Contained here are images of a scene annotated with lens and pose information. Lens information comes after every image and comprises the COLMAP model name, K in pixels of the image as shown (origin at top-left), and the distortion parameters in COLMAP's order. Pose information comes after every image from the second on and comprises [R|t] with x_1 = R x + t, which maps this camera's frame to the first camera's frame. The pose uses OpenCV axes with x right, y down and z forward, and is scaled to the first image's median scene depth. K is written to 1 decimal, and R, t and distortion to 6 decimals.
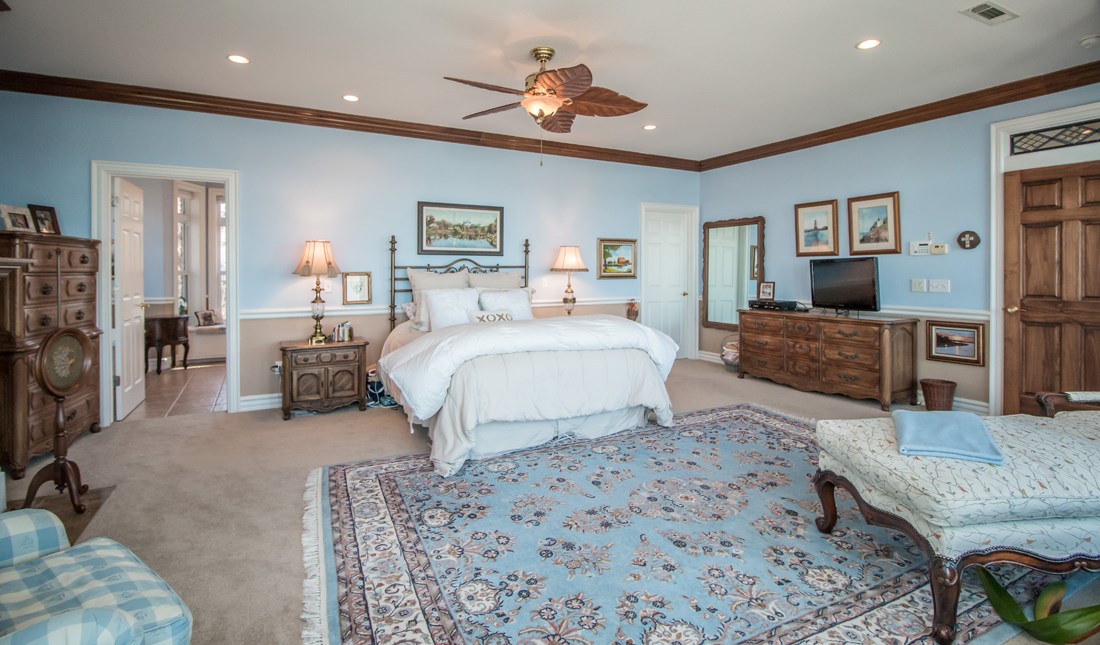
lens RADIAL K [[517.3, 0, 529.5], [0, 517.3, 272.7], [0, 0, 1]] dist [-0.014014, -0.001782]
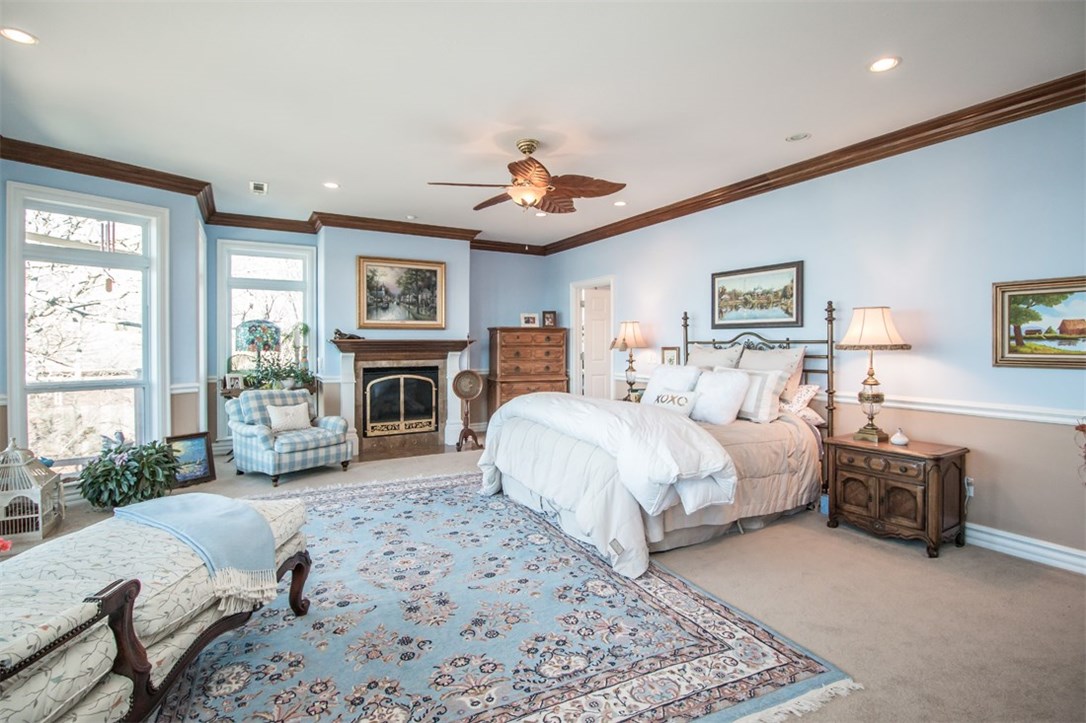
lens RADIAL K [[504.5, 0, 539.9], [0, 504.5, 352.2], [0, 0, 1]] dist [-0.004434, -0.001064]
pose [[0.041411, 0.023981, -0.998854, 0.693154], [-0.000099, 0.999712, 0.023998, -0.014463], [0.999142, -0.000895, 0.041402, 0.630429]]
